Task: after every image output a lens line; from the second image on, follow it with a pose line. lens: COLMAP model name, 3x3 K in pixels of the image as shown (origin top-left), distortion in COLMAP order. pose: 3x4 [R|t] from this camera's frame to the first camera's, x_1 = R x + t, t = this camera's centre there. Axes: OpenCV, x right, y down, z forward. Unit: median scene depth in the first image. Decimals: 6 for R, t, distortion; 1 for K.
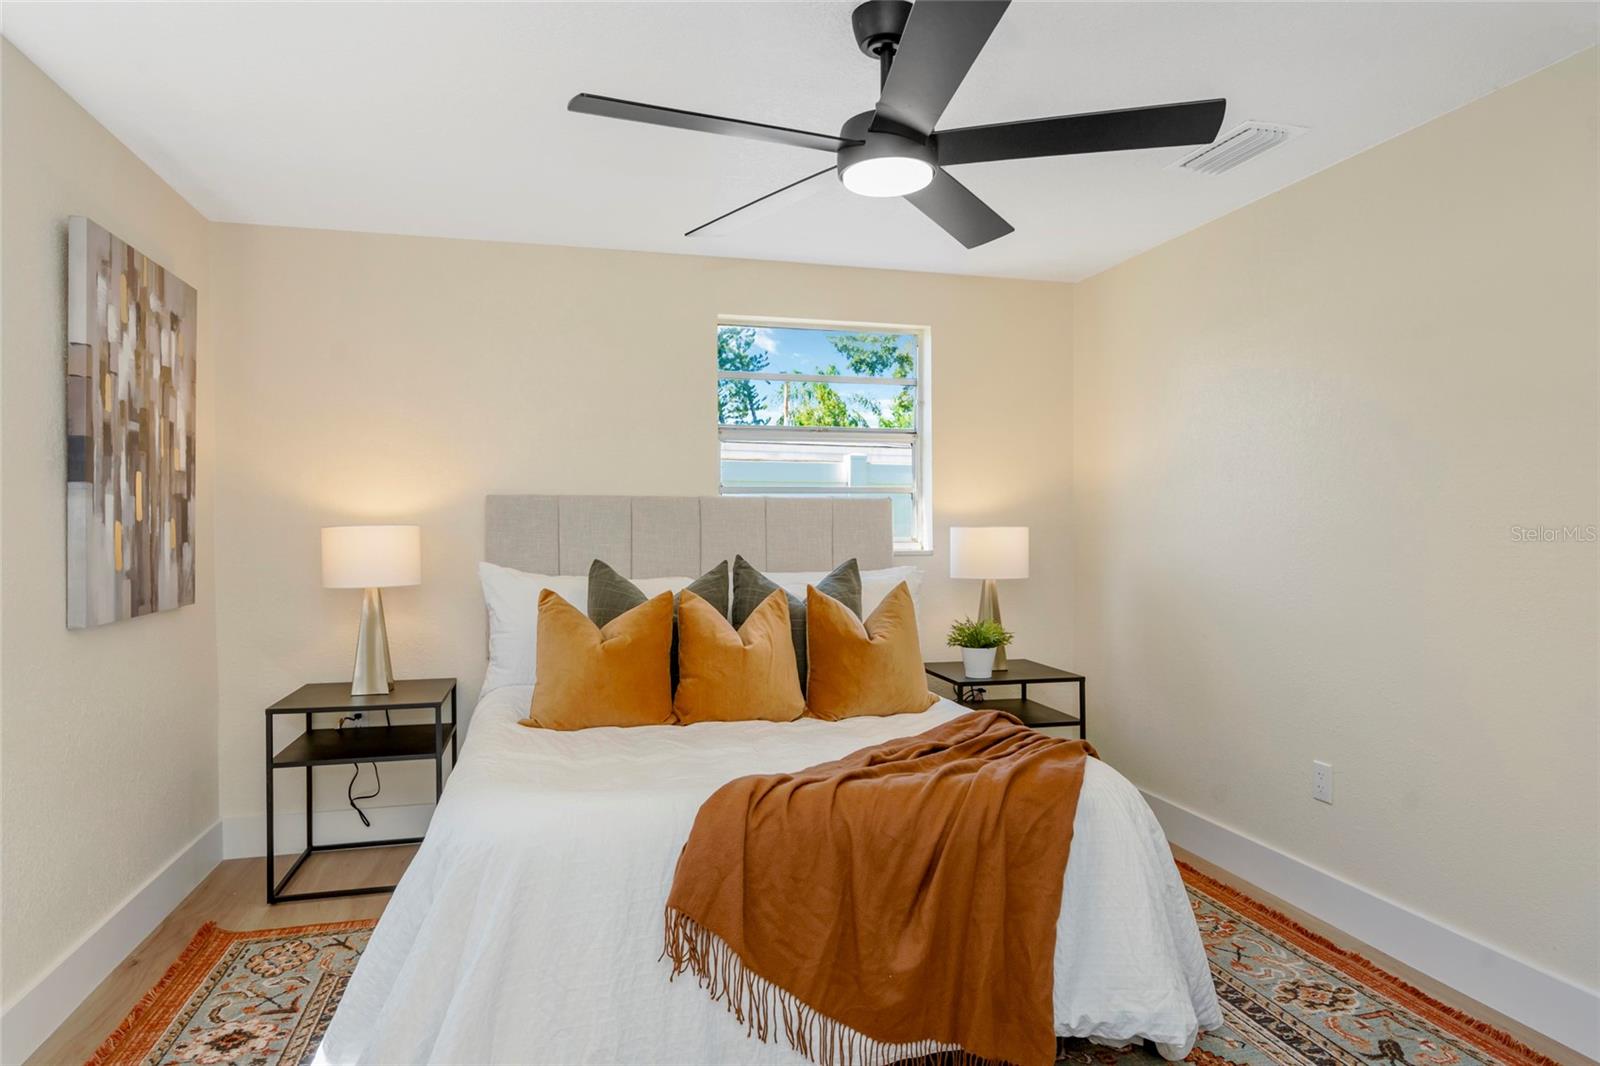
lens RADIAL K [[951.5, 0, 800.0], [0, 951.5, 533.0], [0, 0, 1]] dist [0.041173, -0.000317]
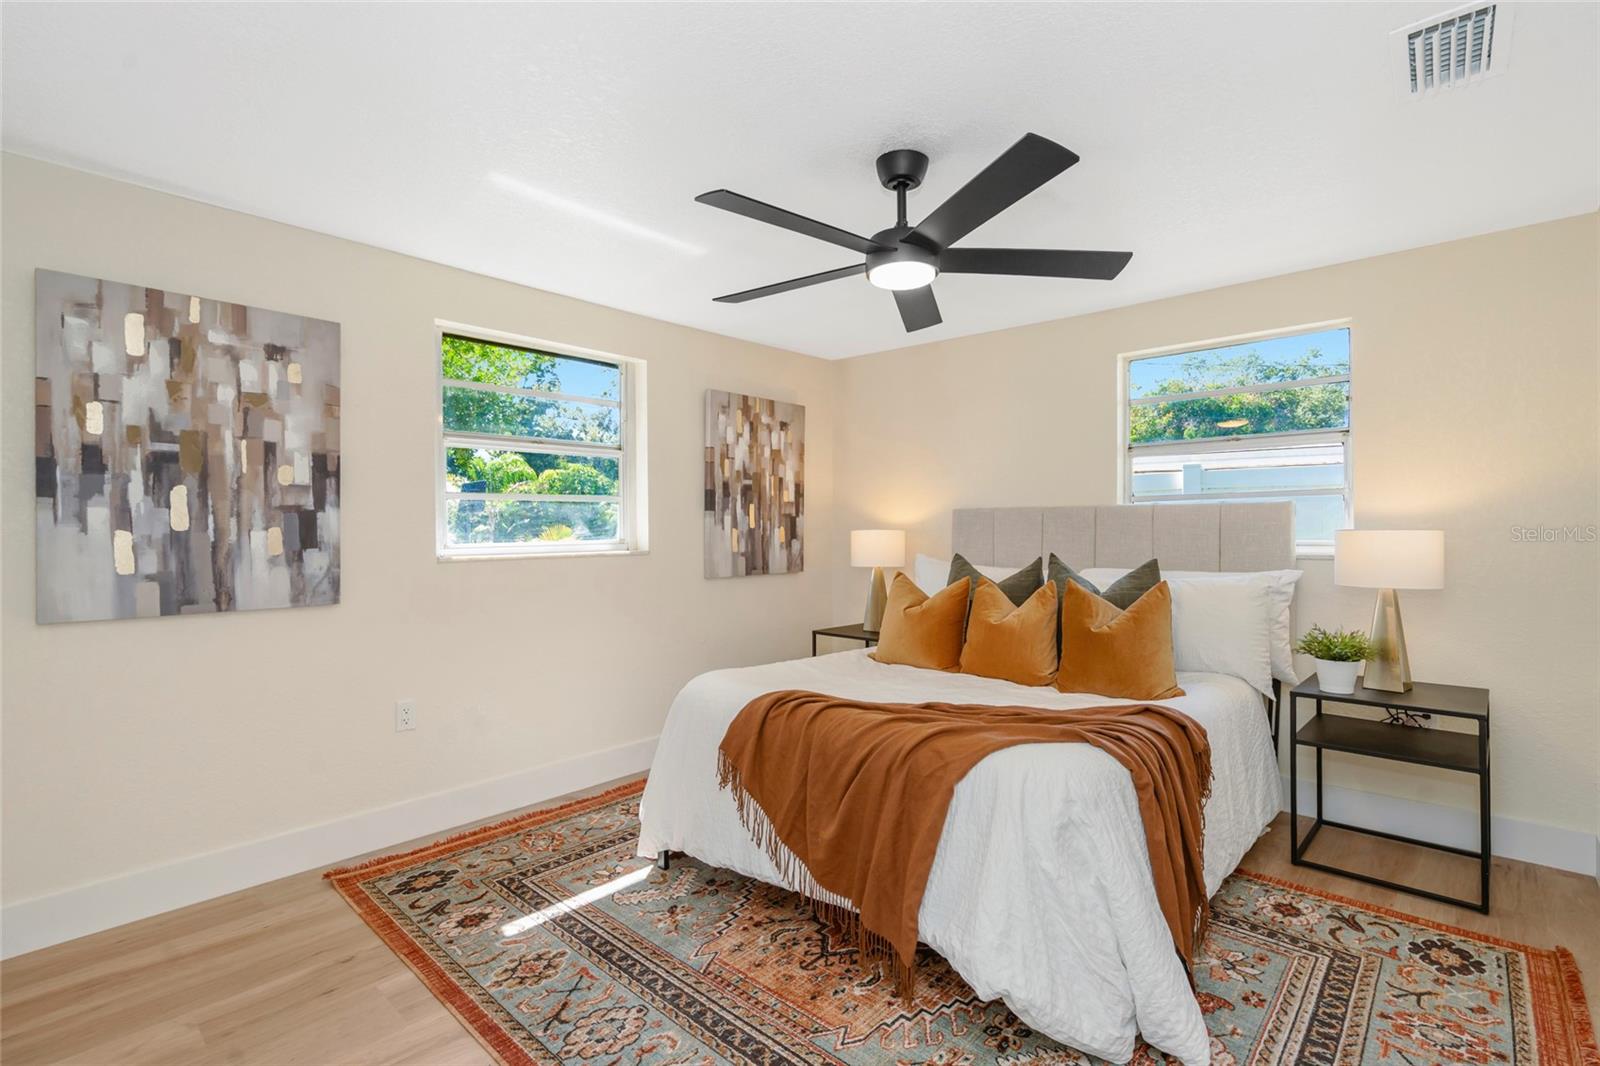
lens RADIAL K [[744.0, 0, 795.5], [0, 744.0, 518.1], [0, 0, 1]] dist [-0.000259, 0.000094]
pose [[0.540701, -0.015820, -0.841066, 0.668296], [-0.004086, 0.999762, -0.021432, -0.000315], [0.841205, 0.015025, 0.540508, 0.229217]]
